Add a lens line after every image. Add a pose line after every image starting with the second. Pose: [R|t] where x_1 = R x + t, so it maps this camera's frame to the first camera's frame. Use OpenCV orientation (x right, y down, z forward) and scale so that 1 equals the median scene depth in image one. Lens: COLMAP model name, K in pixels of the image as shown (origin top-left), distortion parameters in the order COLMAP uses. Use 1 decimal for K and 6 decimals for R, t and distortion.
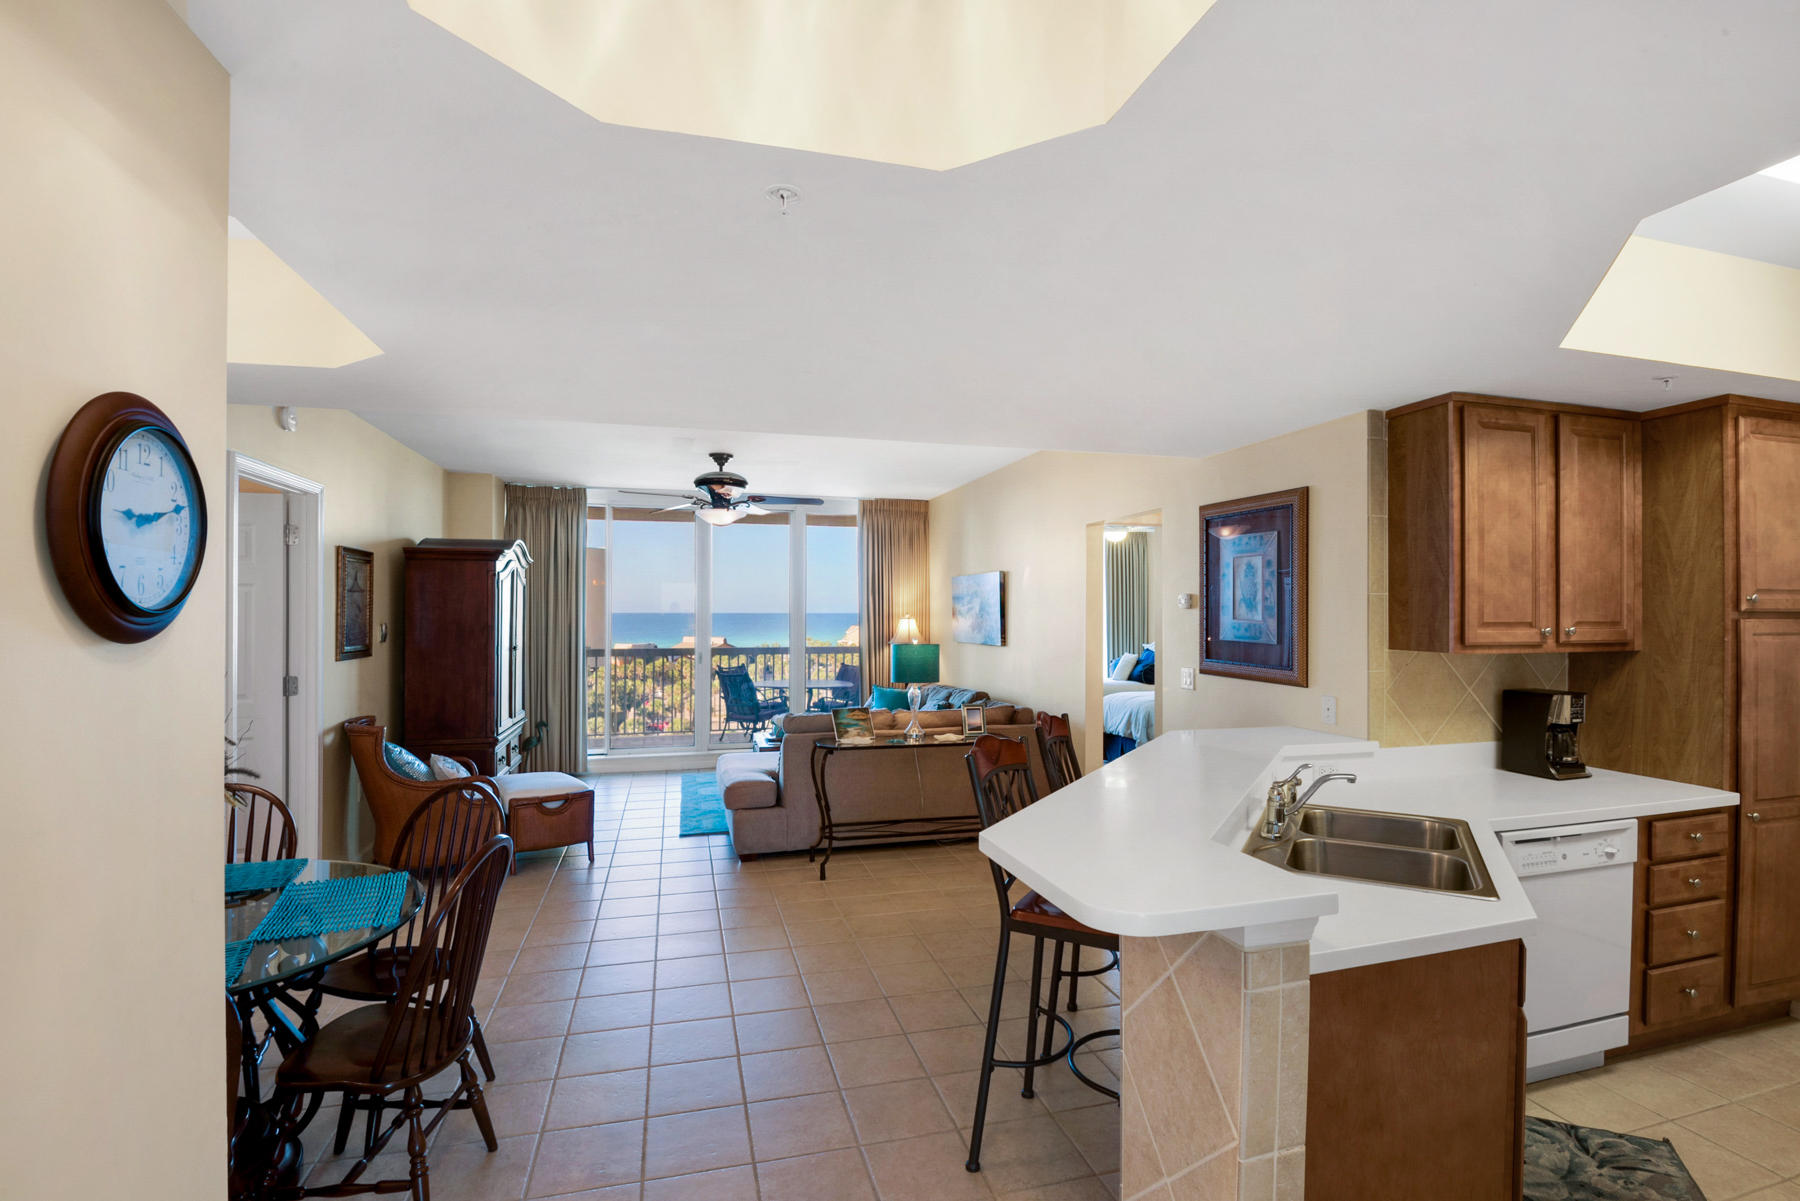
lens RADIAL K [[851.5, 0, 900.0], [0, 851.5, 600.5], [0, 0, 1]] dist [-0.017191, -0.000080]
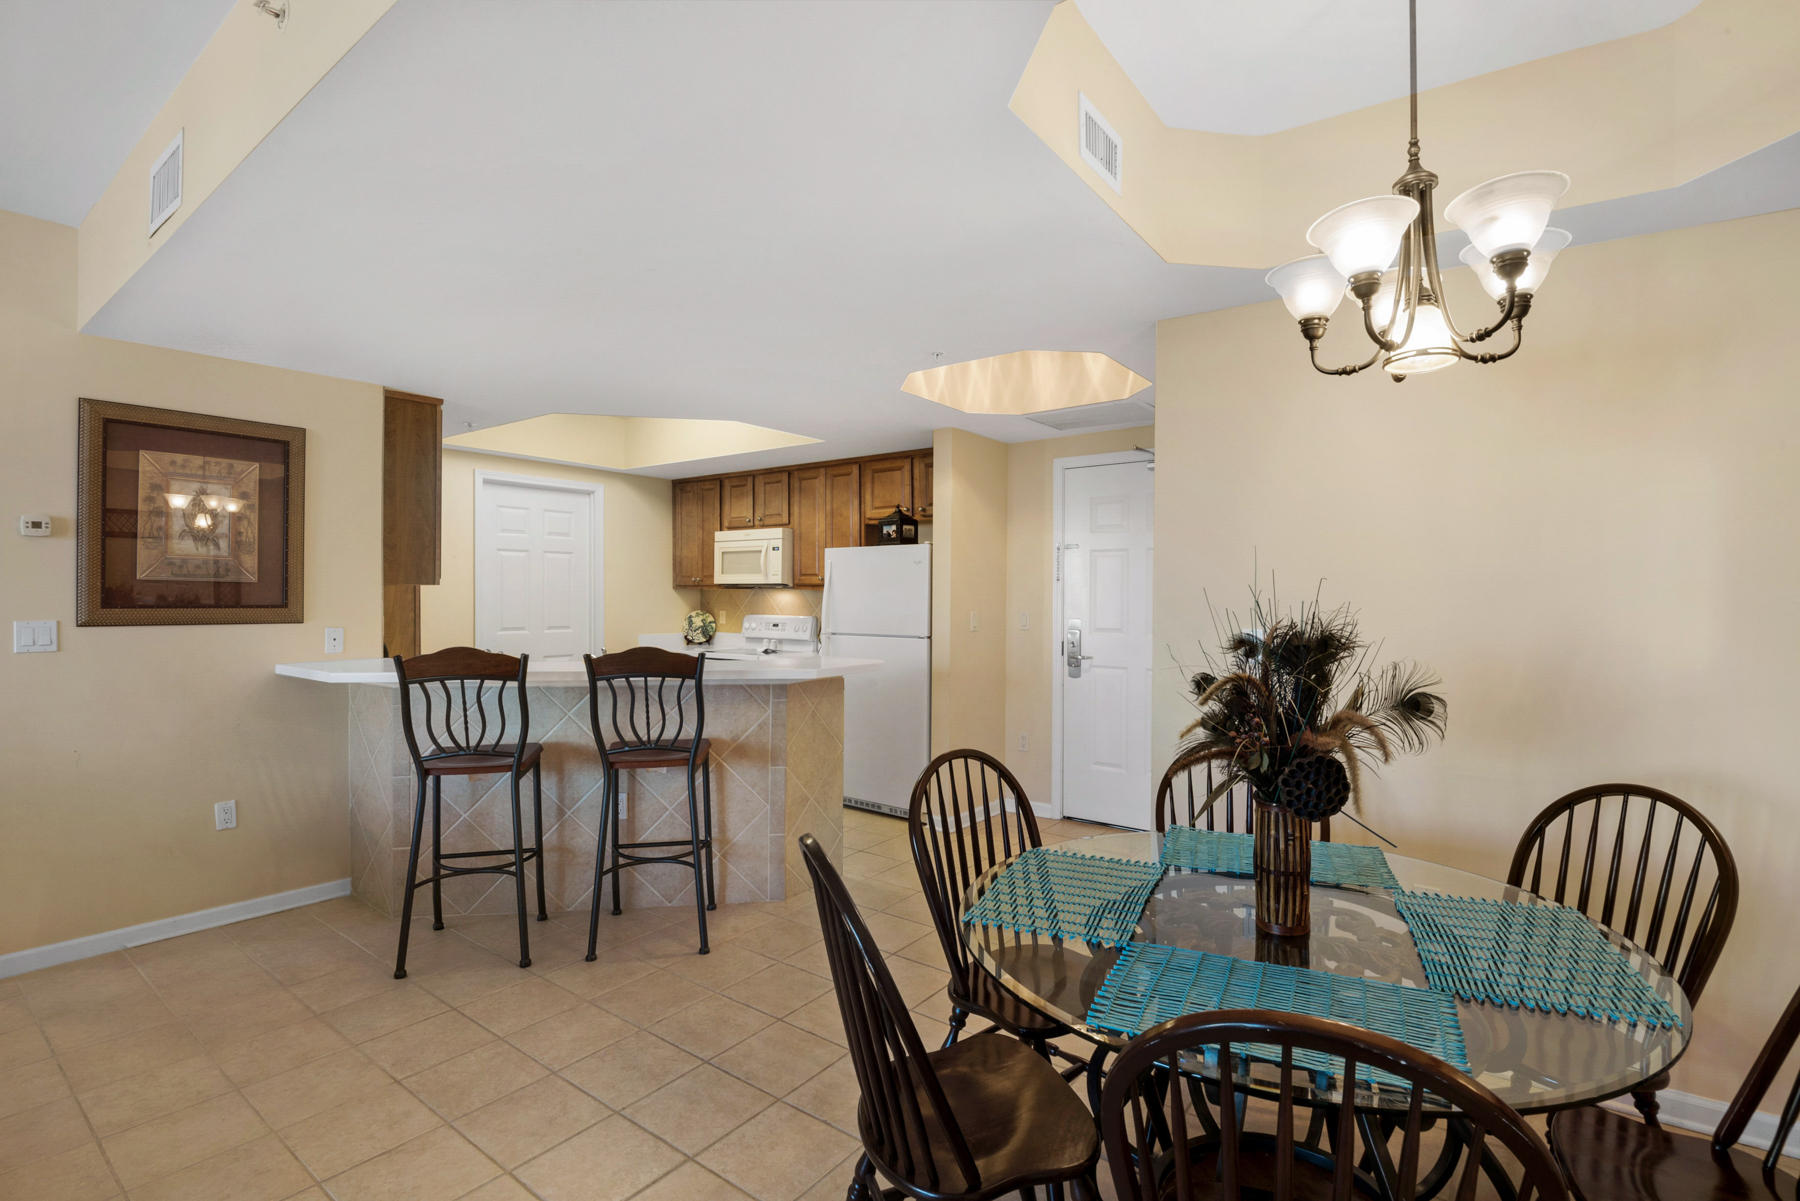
lens RADIAL K [[827.7, 0, 906.7], [0, 827.7, 597.2], [0, 0, 1]] dist [-0.014434, -0.016794]
pose [[-0.621140, -0.008729, 0.783651, -0.511009], [-0.014820, 0.999890, -0.000610, 0.041036], [-0.783560, -0.011992, -0.621201, 0.698101]]
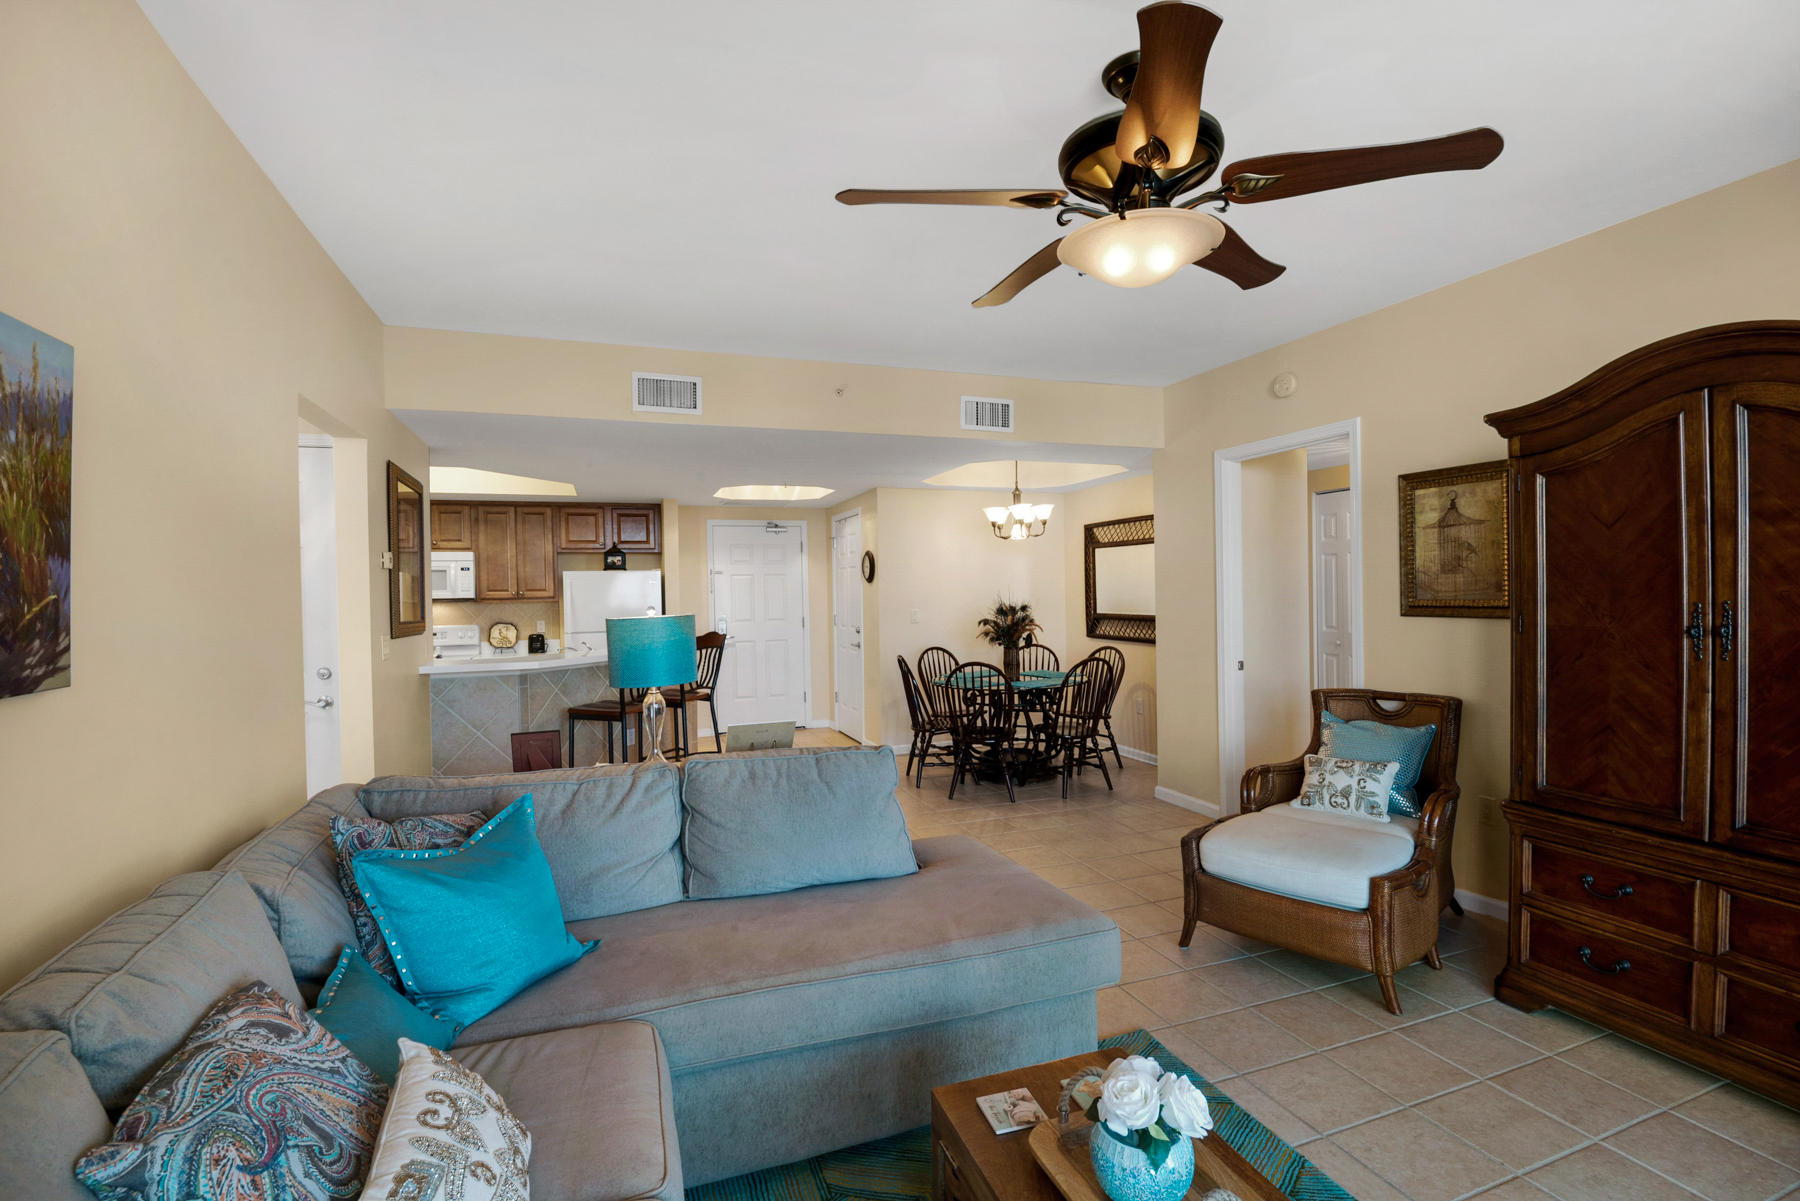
lens RADIAL K [[827.7, 0, 906.7], [0, 827.7, 597.2], [0, 0, 1]] dist [-0.014434, -0.016794]
pose [[-0.995478, 0.016843, -0.093492, -0.104791], [0.017603, 0.999818, -0.007308, 0.045896], [0.093352, -0.008921, -0.995593, 1.578231]]
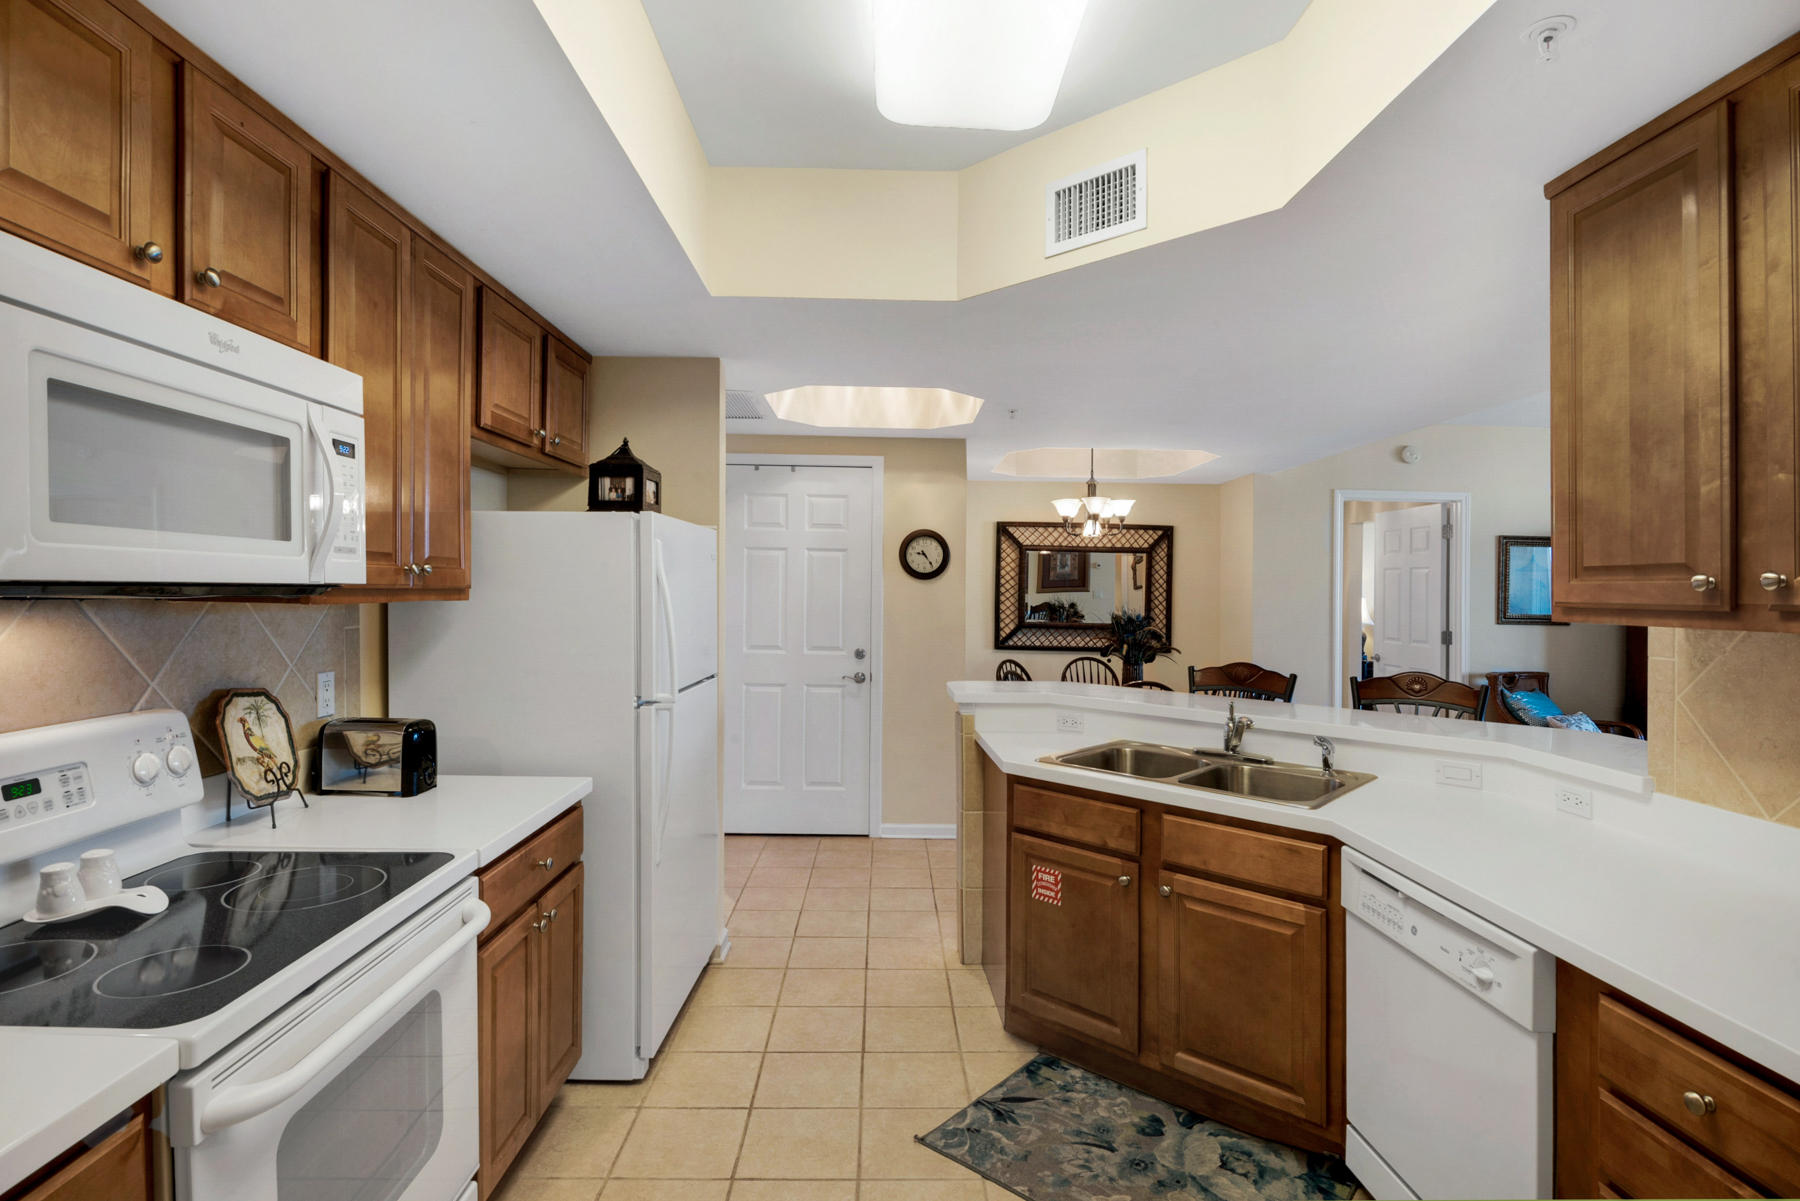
lens RADIAL K [[879.3, 0, 935.0], [0, 879.3, 588.4], [0, 0, 1]] dist [0.000411, -0.016295]
pose [[-0.213895, -0.006988, -0.976832, 0.766998], [-0.004693, 0.999970, -0.006125, 0.026447], [0.976845, 0.003274, -0.213921, 0.399980]]
